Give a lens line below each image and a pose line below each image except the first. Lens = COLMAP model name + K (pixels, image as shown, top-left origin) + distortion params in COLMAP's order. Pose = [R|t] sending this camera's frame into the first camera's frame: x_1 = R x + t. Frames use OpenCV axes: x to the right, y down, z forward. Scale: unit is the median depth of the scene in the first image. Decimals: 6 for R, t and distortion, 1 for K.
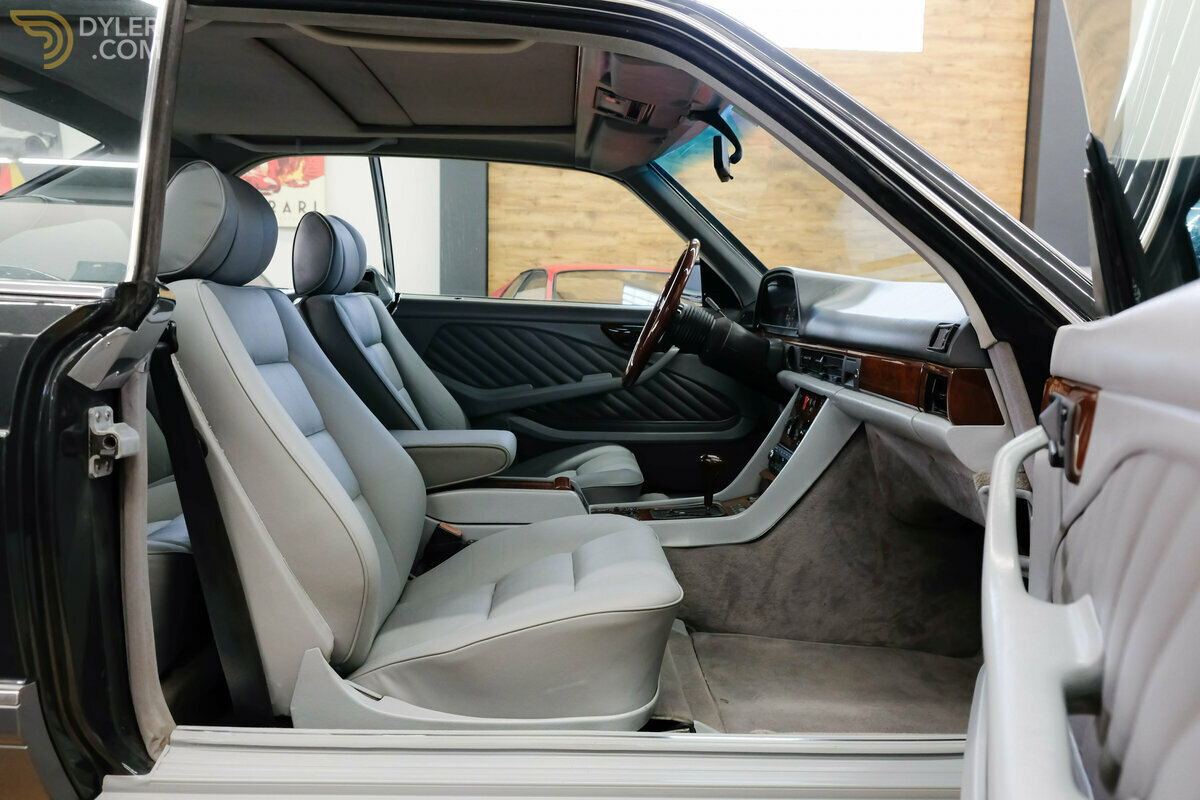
lens RADIAL K [[913.1, 0, 621.9], [0, 913.1, 399.5], [0, 0, 1]] dist [-0.023404, 0.000364]
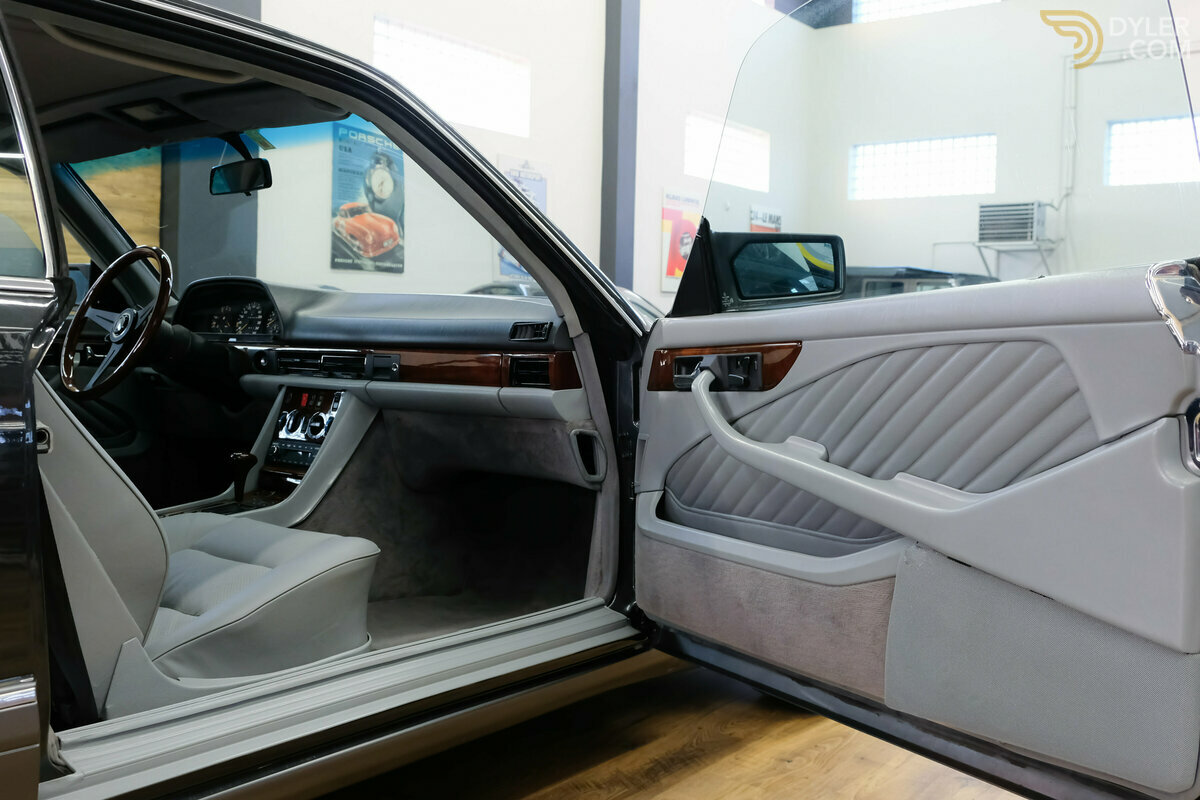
lens RADIAL K [[1087.4, 0, 602.0], [0, 1087.4, 360.1], [0, 0, 1]] dist [-0.012344, -0.000474]
pose [[0.647317, -0.024297, 0.761833, -0.616345], [0.077081, 0.996455, -0.033715, 0.030352], [-0.758313, 0.080548, 0.646895, -0.138204]]
